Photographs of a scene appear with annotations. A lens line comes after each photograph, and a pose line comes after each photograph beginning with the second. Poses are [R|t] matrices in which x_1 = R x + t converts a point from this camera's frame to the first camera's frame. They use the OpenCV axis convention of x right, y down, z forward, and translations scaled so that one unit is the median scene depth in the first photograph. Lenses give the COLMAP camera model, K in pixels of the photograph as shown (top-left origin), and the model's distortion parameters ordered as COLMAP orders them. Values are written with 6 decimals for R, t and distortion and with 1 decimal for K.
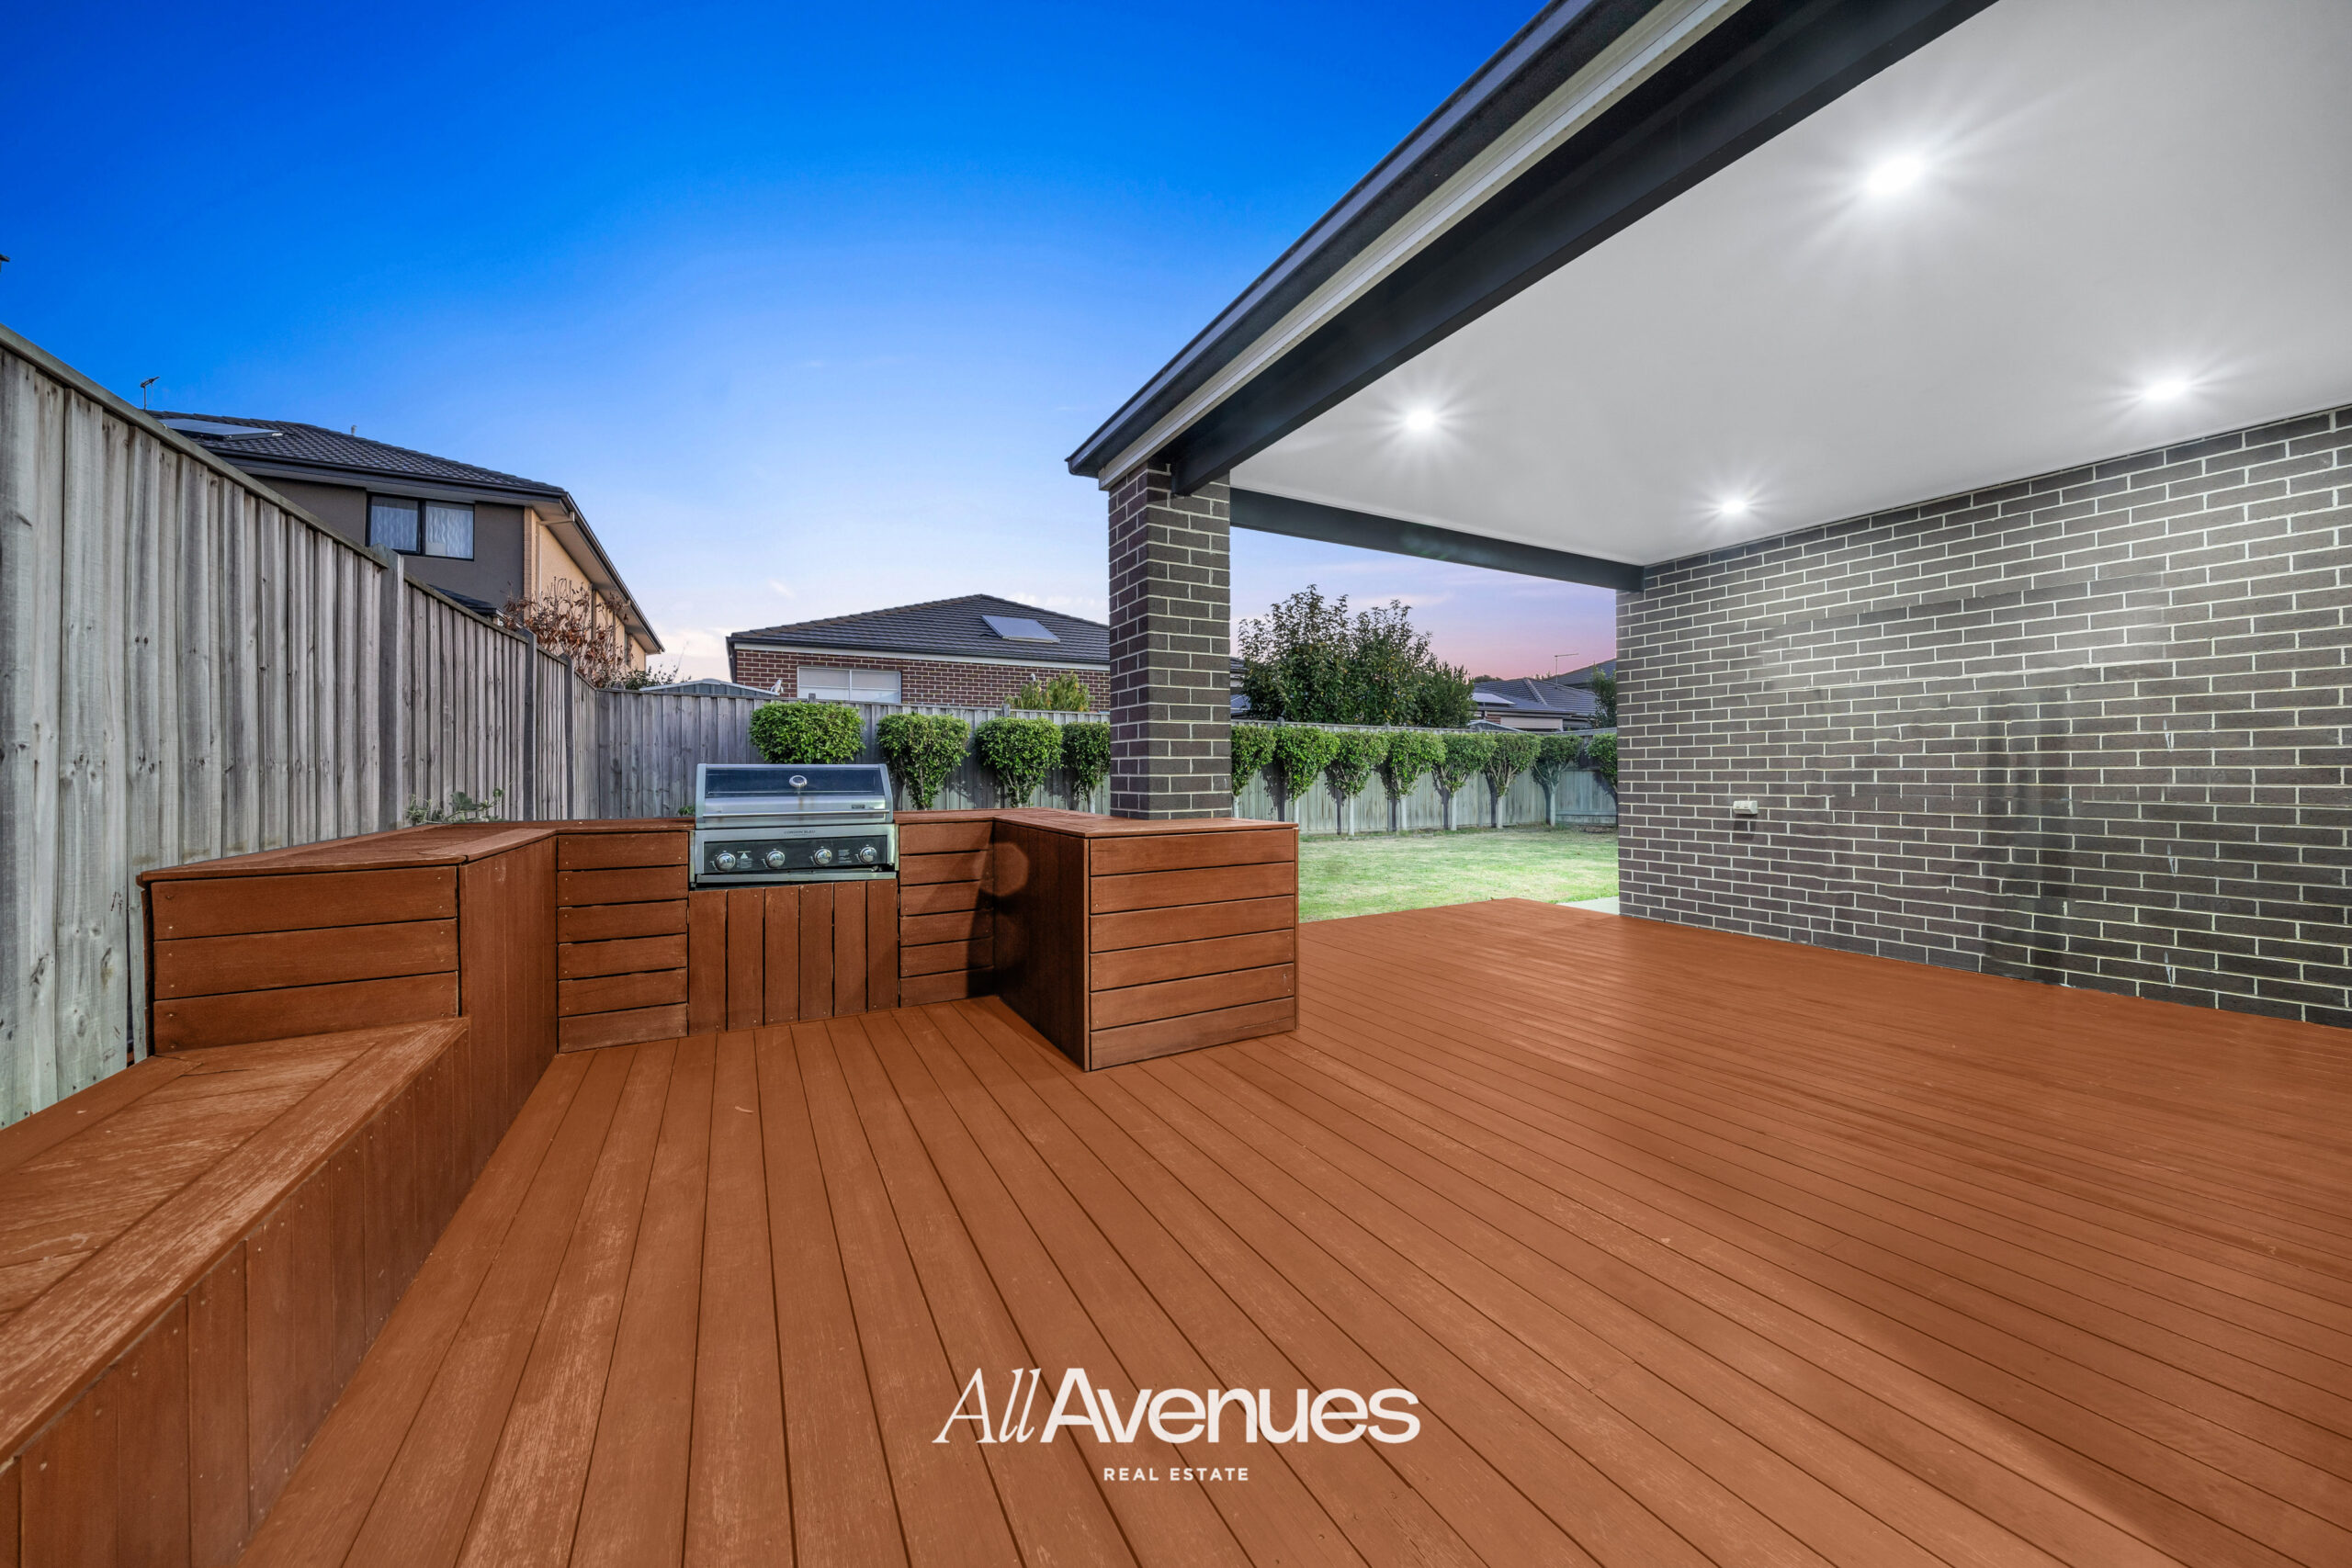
lens RADIAL K [[814.1, 0, 1184.6], [0, 814.1, 779.4], [0, 0, 1]] dist [-0.011695, 0.000063]
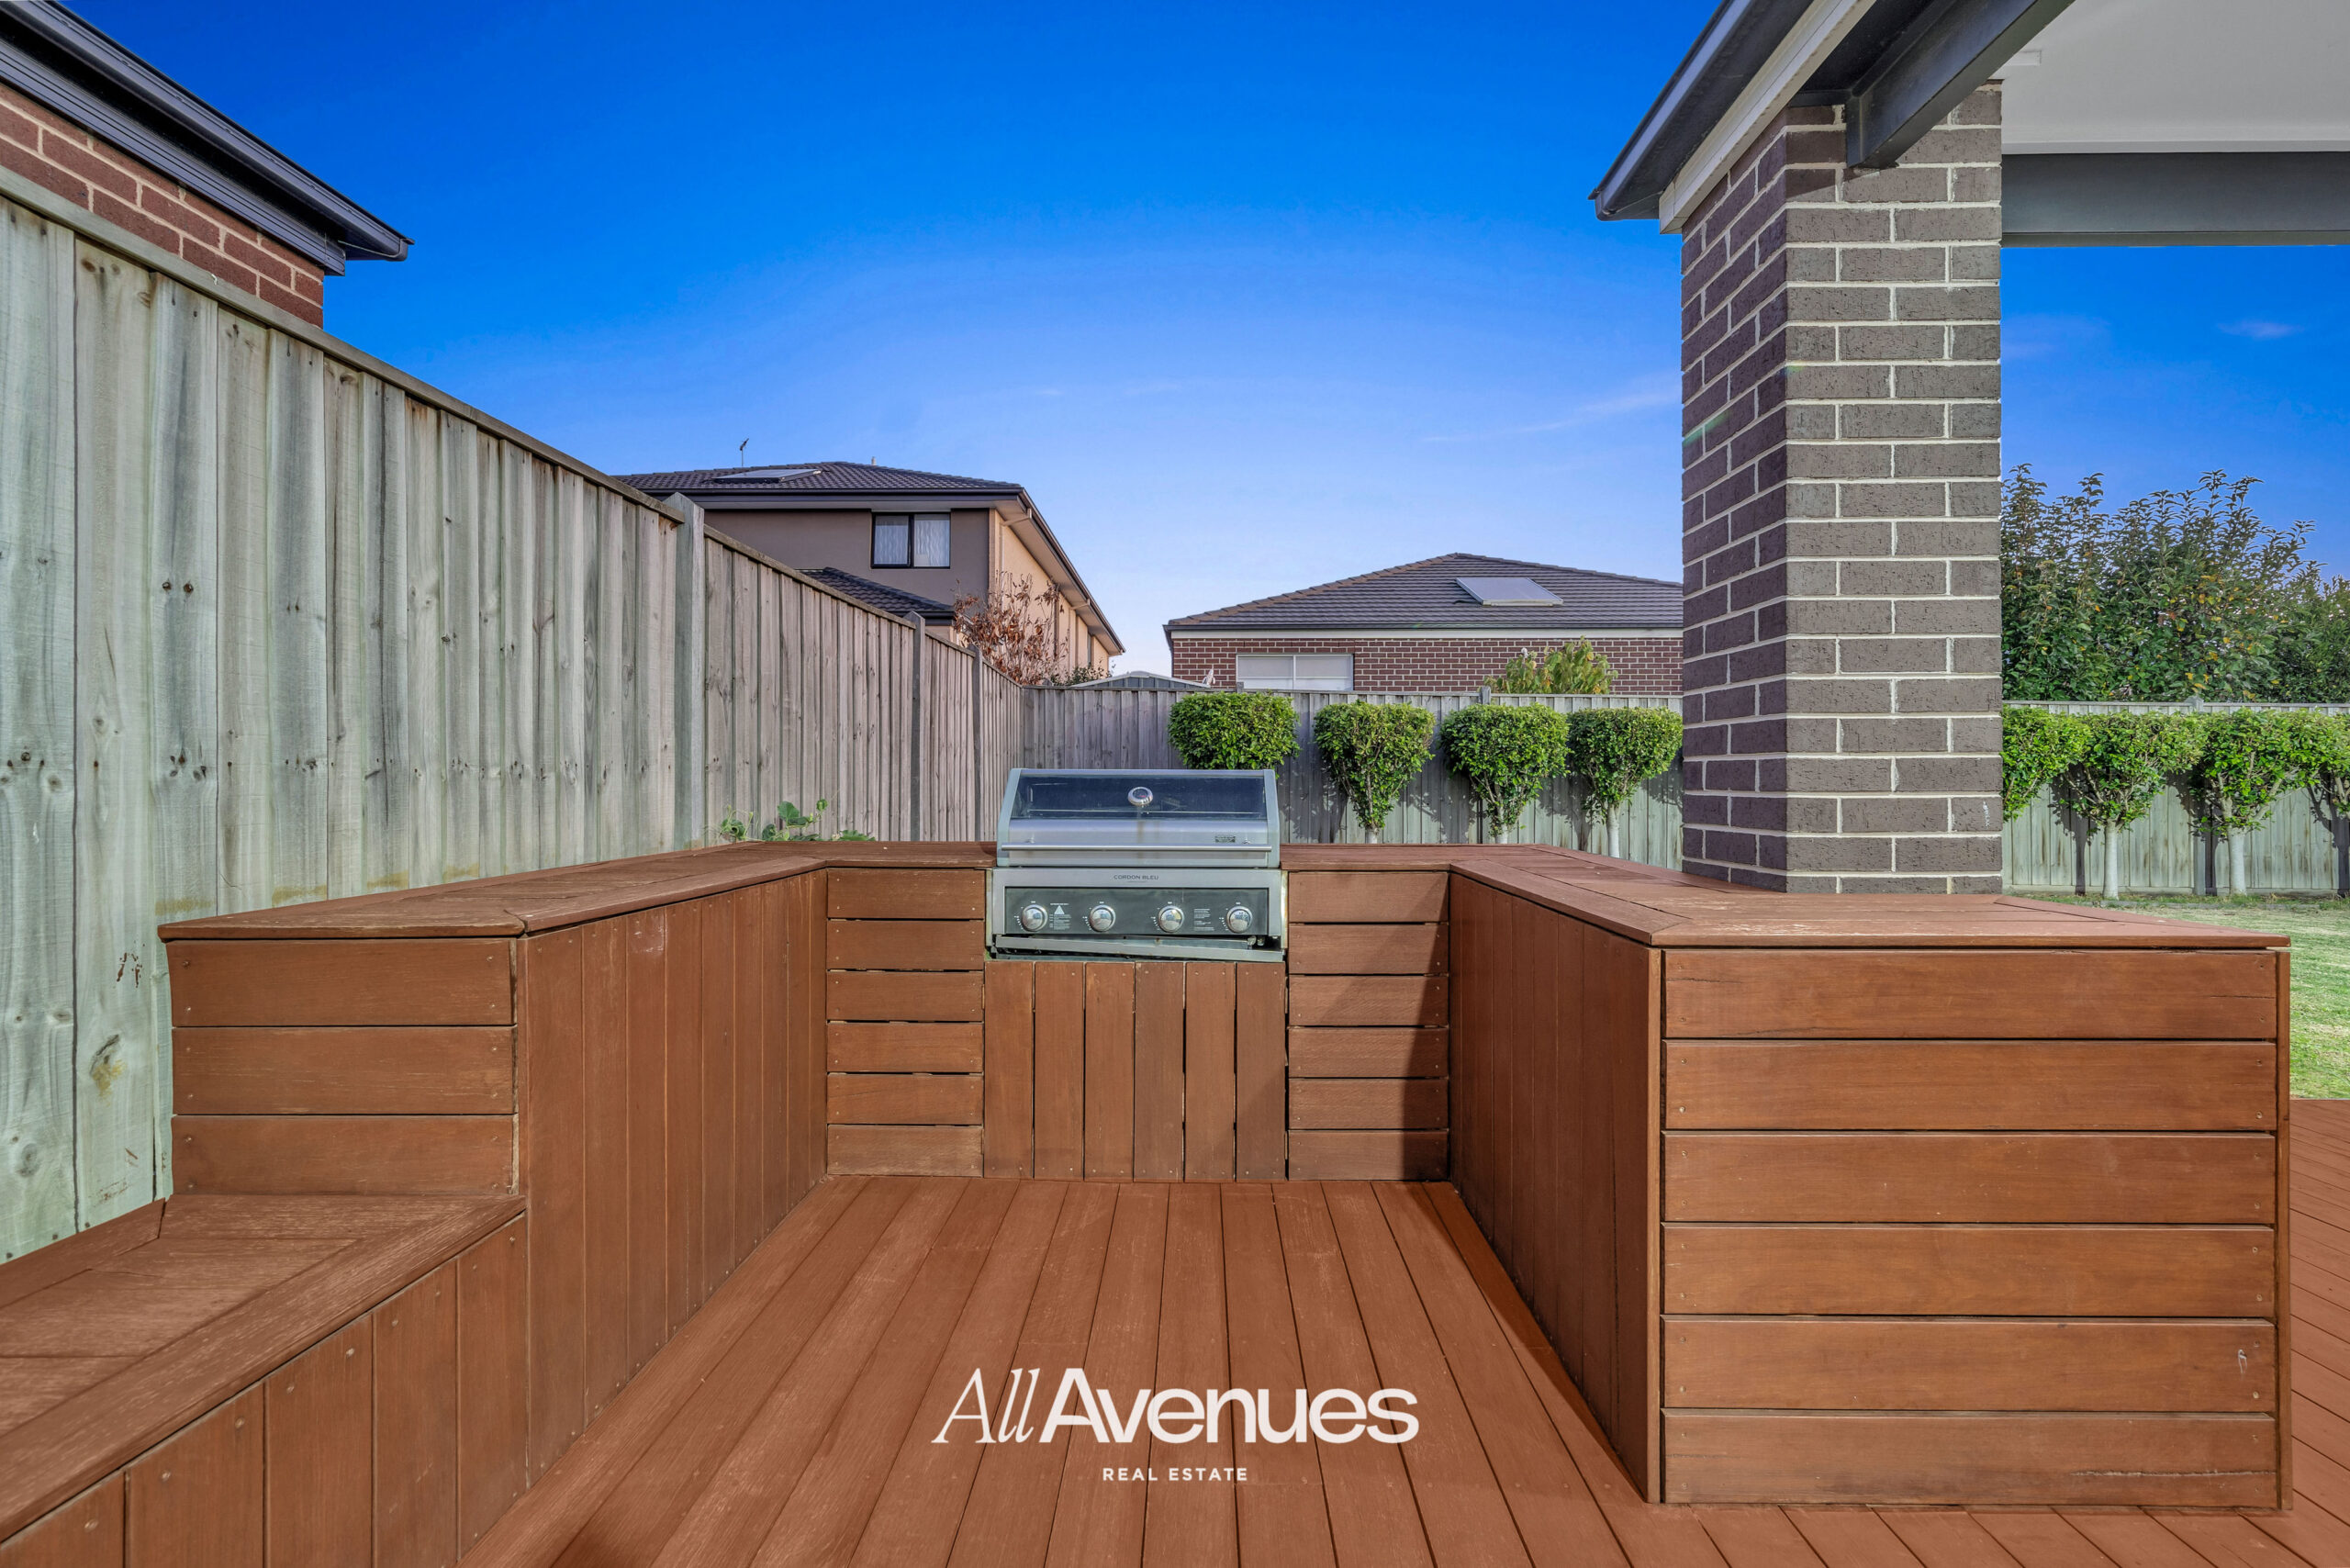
lens RADIAL K [[988.1, 0, 1182.8], [0, 988.1, 766.3], [0, 0, 1]] dist [-0.000776, 0.000106]
pose [[0.869471, 0.000305, -0.493984, -0.058159], [-0.011358, 0.999748, -0.019374, -0.005820], [0.493853, 0.022456, 0.869255, 0.312264]]
